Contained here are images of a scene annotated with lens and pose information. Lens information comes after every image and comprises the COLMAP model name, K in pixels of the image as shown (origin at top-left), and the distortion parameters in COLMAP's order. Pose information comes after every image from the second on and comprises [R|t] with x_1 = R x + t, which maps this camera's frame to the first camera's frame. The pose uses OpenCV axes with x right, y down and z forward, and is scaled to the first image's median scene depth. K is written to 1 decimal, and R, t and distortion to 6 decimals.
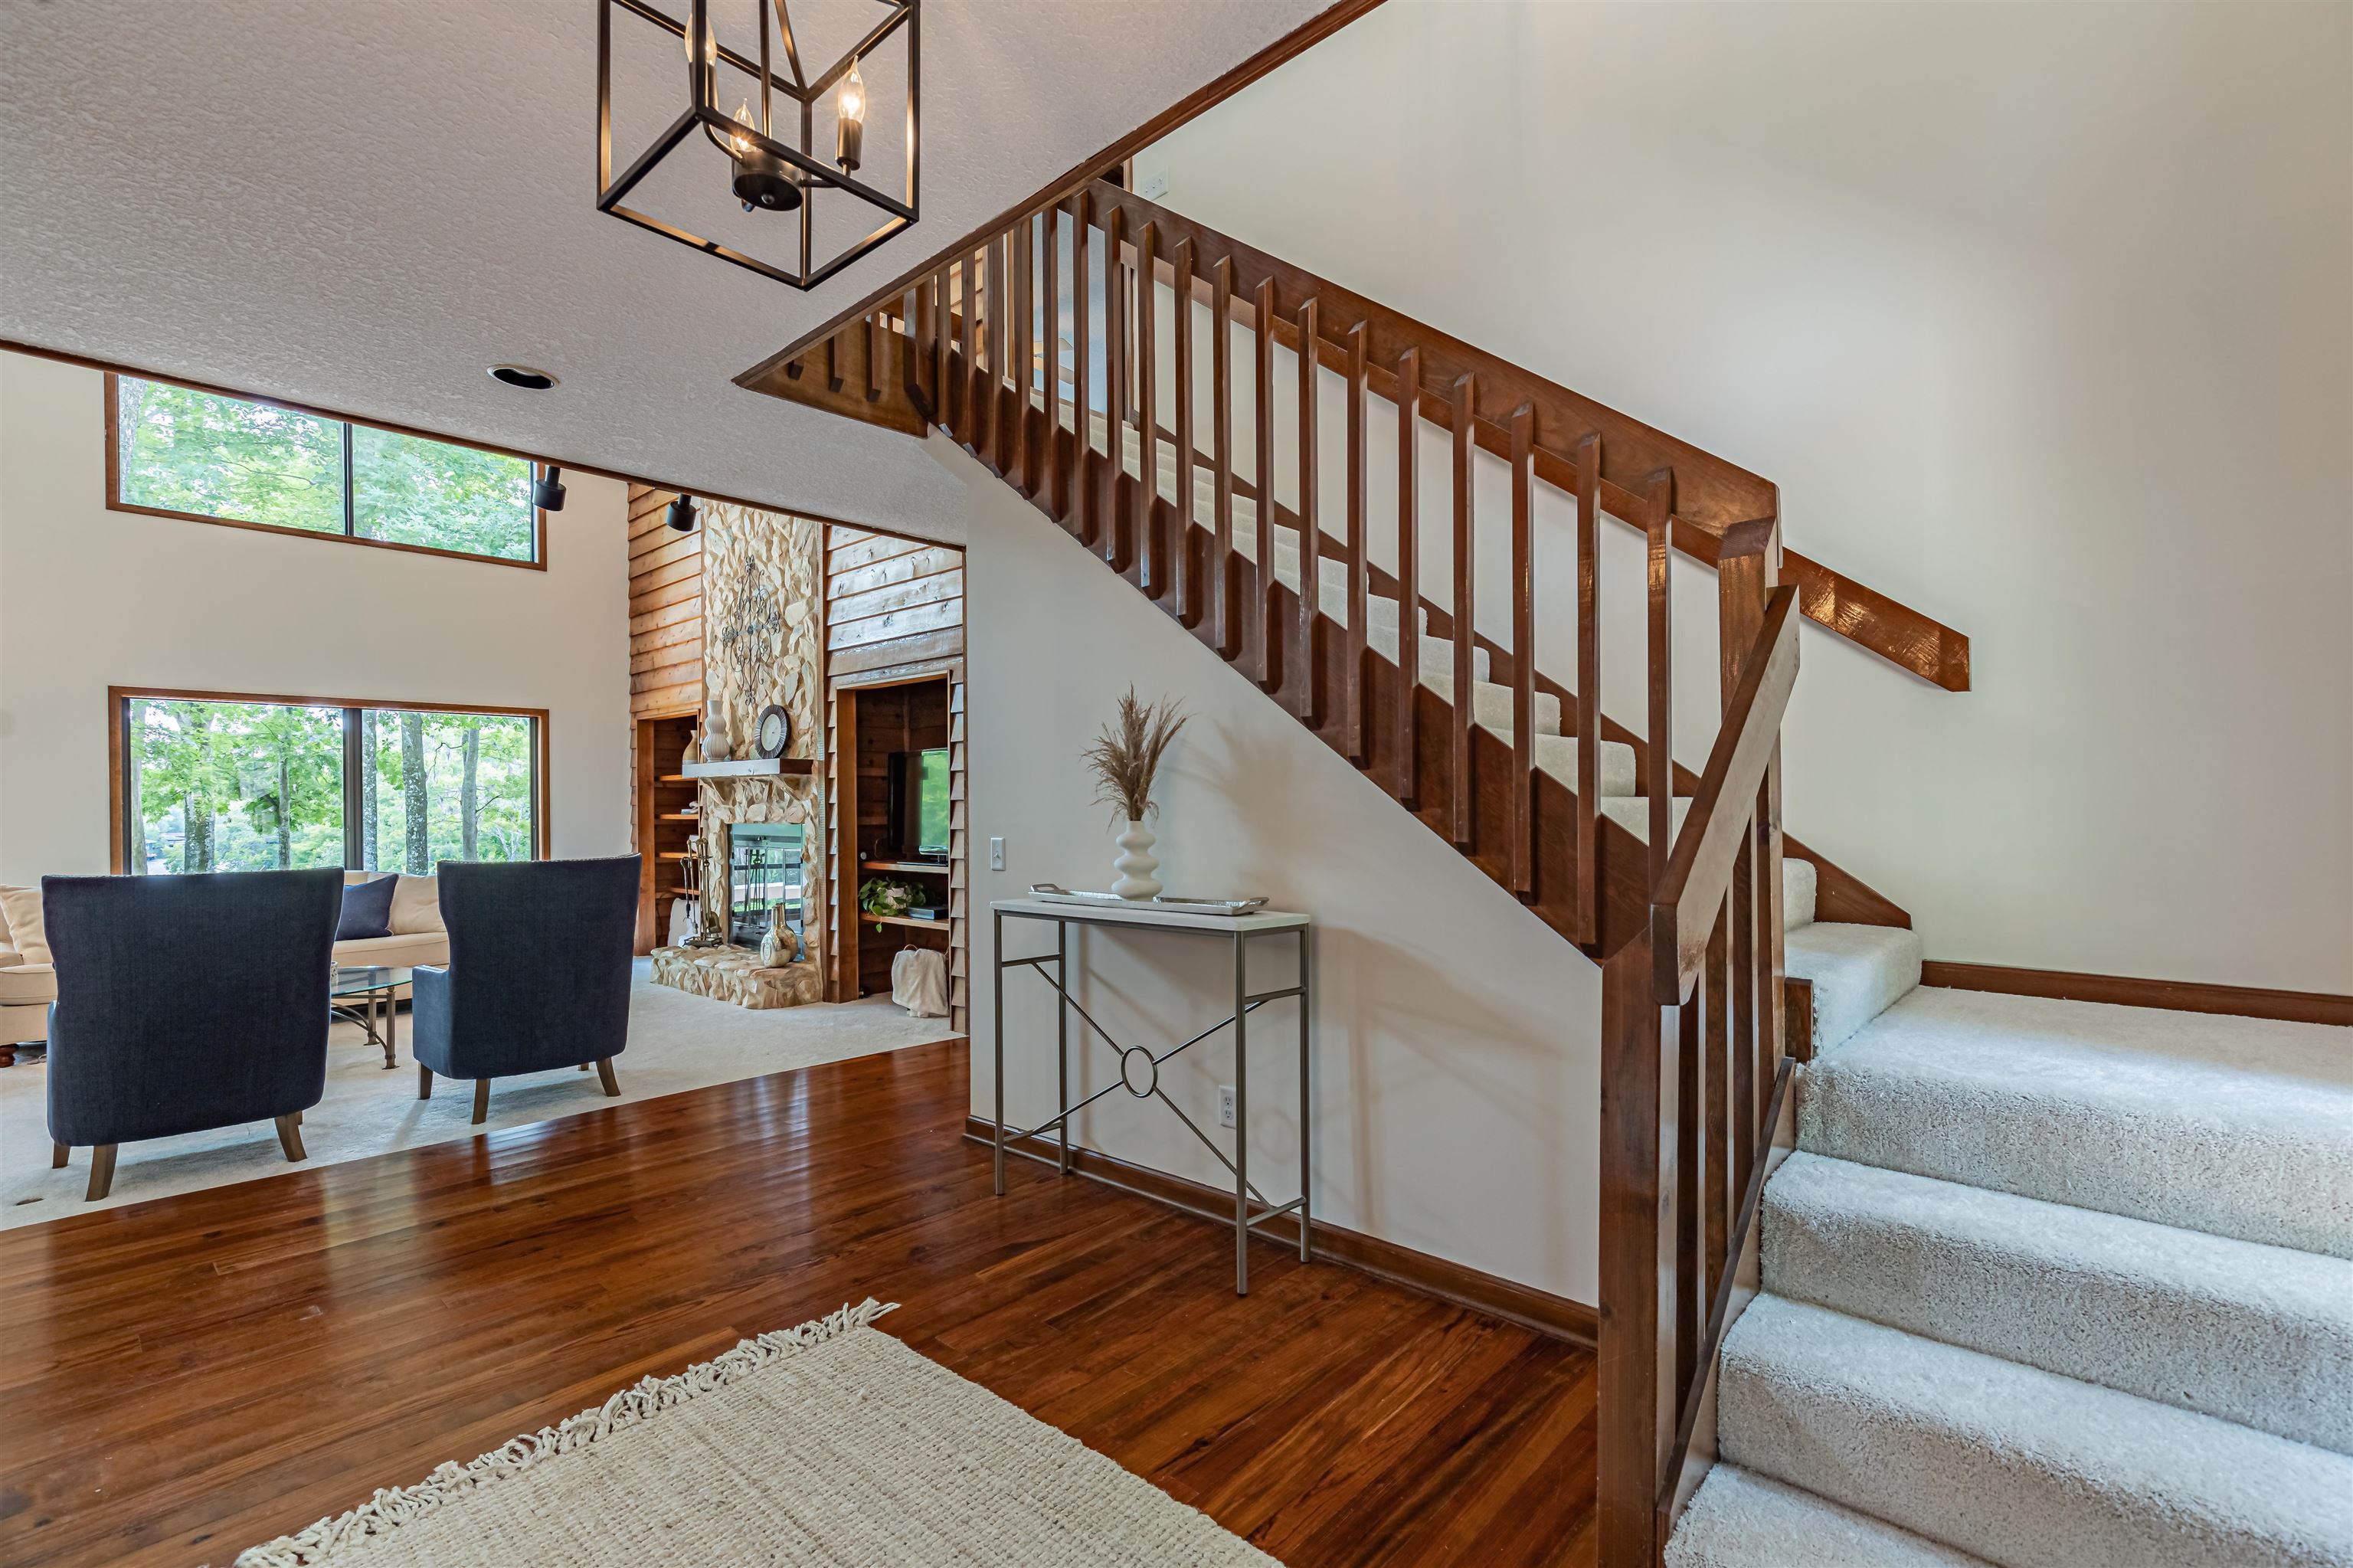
lens RADIAL K [[1066.2, 0, 1192.3], [0, 1066.2, 797.1], [0, 0, 1]] dist [-0.000236, -0.000555]
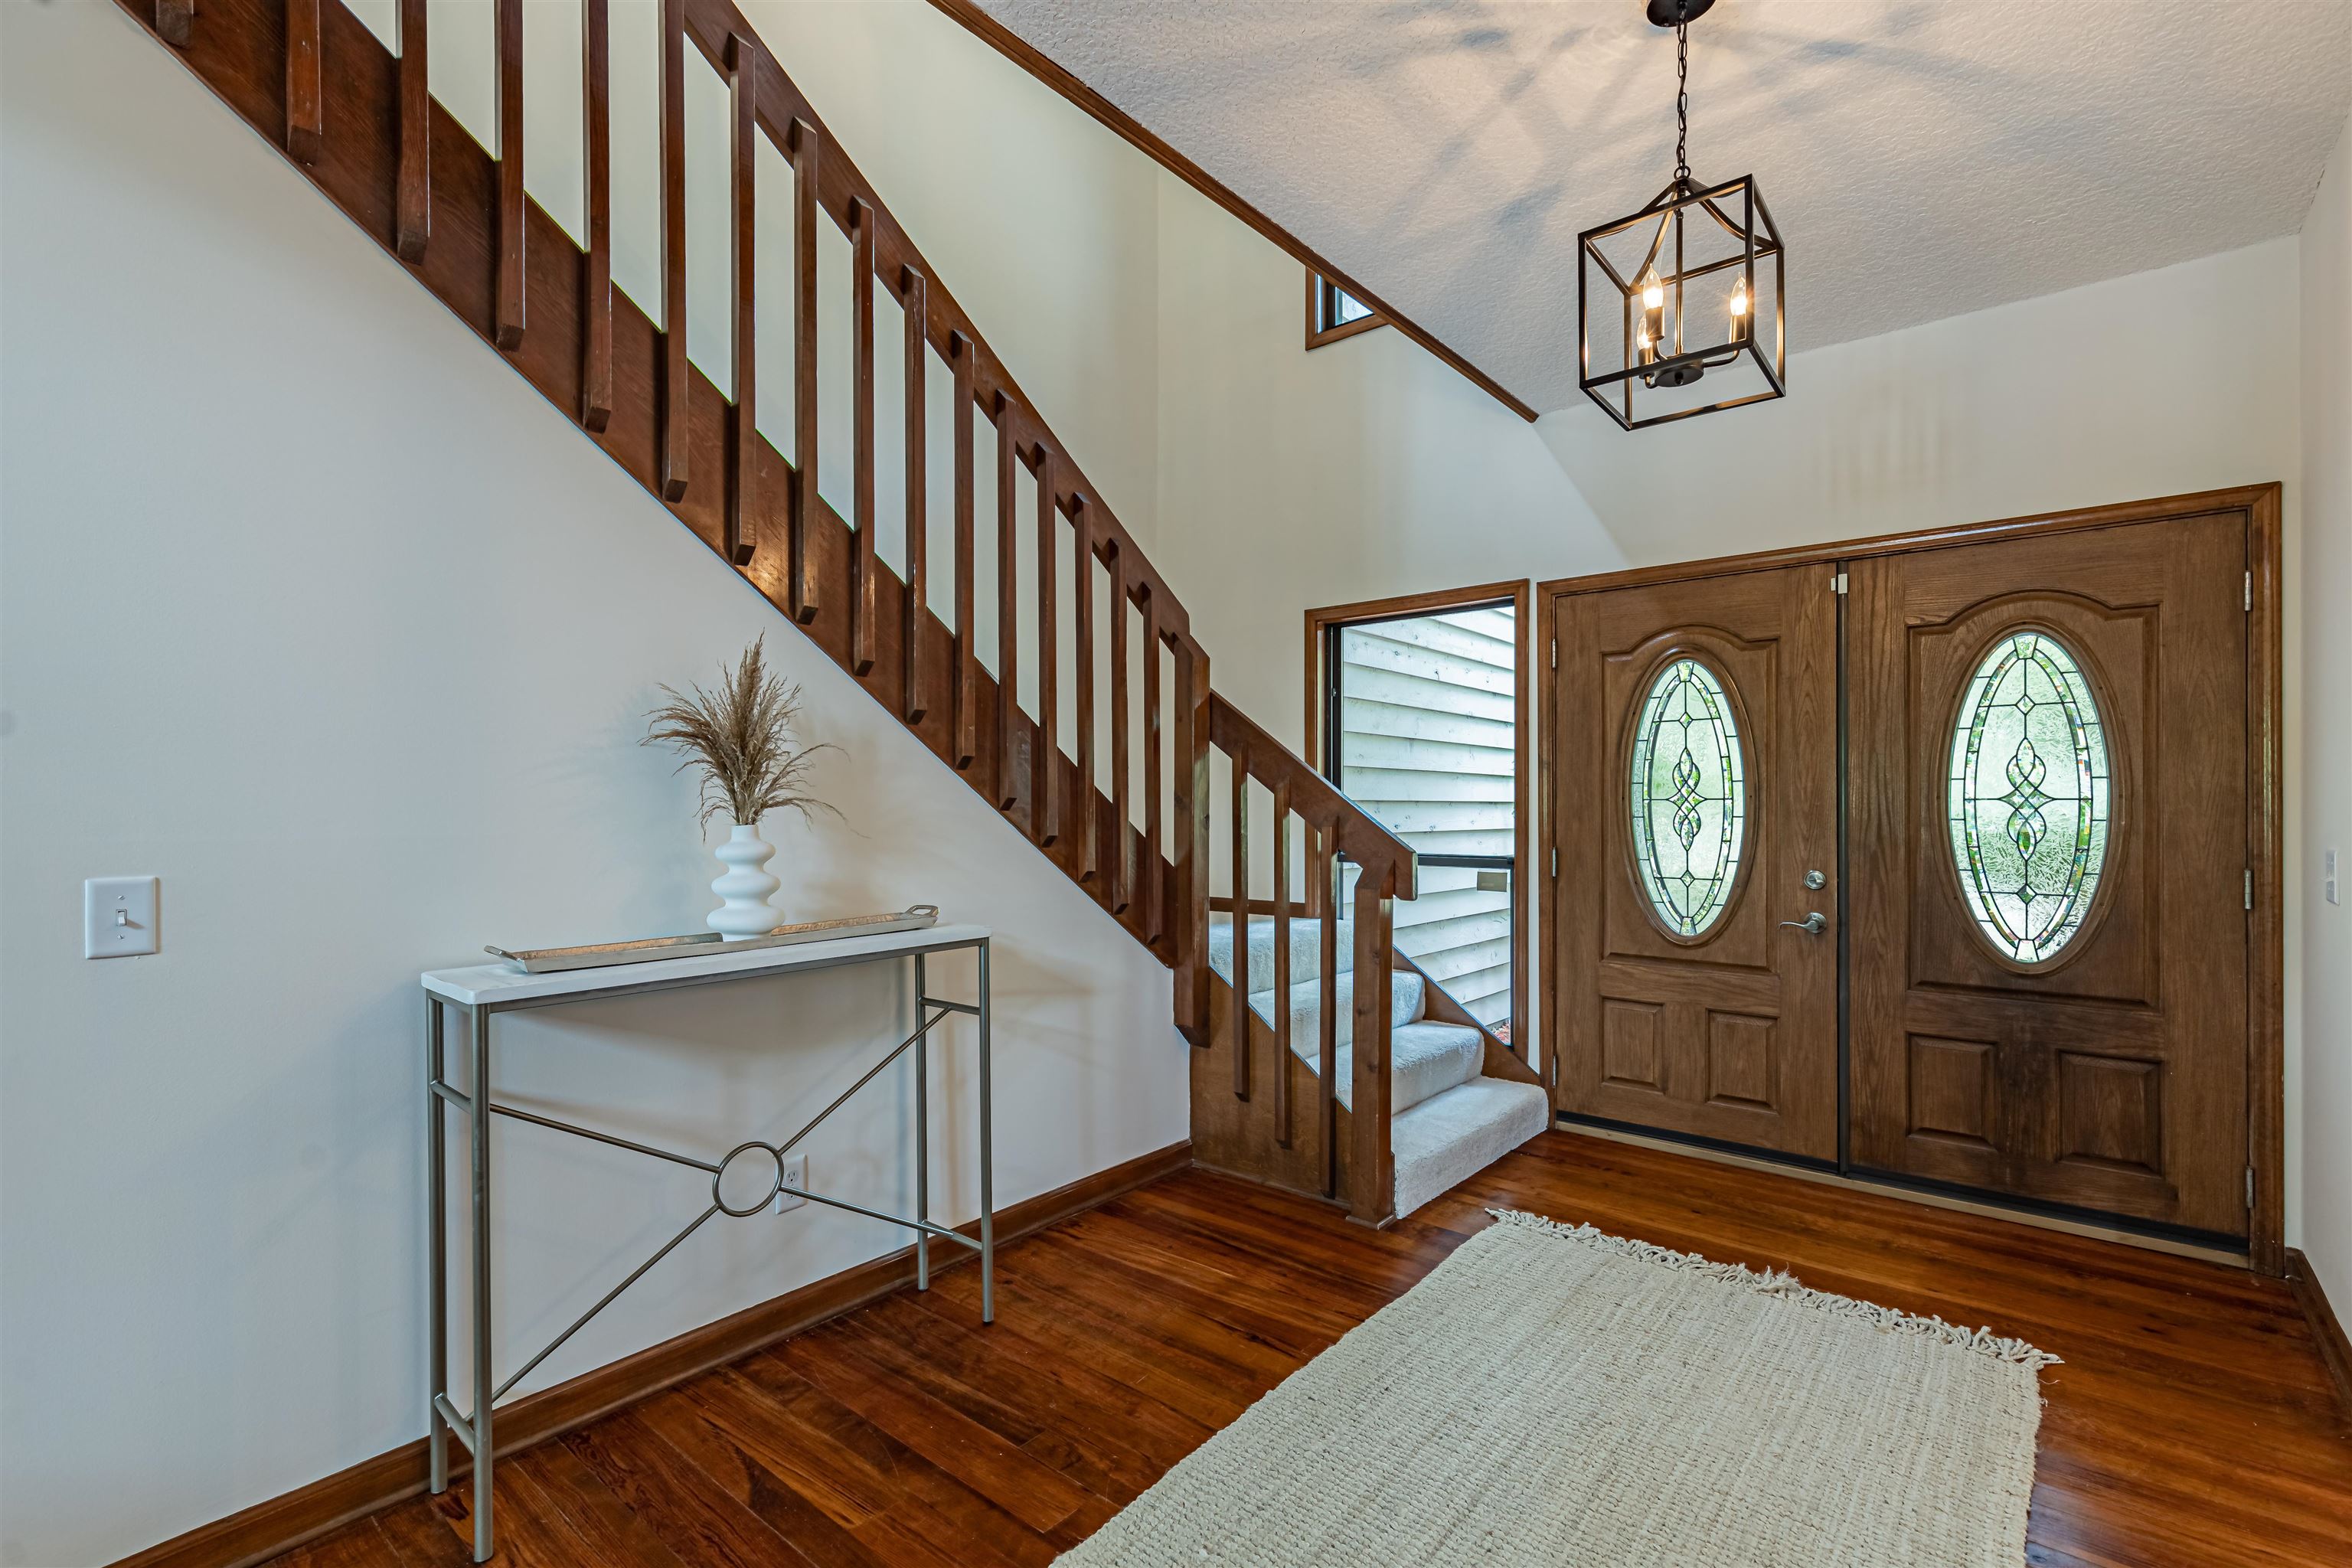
lens RADIAL K [[1065.7, 0, 1180.6], [0, 1065.7, 793.5], [0, 0, 1]] dist [-0.000236, -0.000555]
pose [[-0.050430, 0.015131, 0.998613, -0.897504], [-0.004171, 0.999873, -0.015361, 0.012695], [-0.998719, -0.004940, -0.050360, 0.867532]]
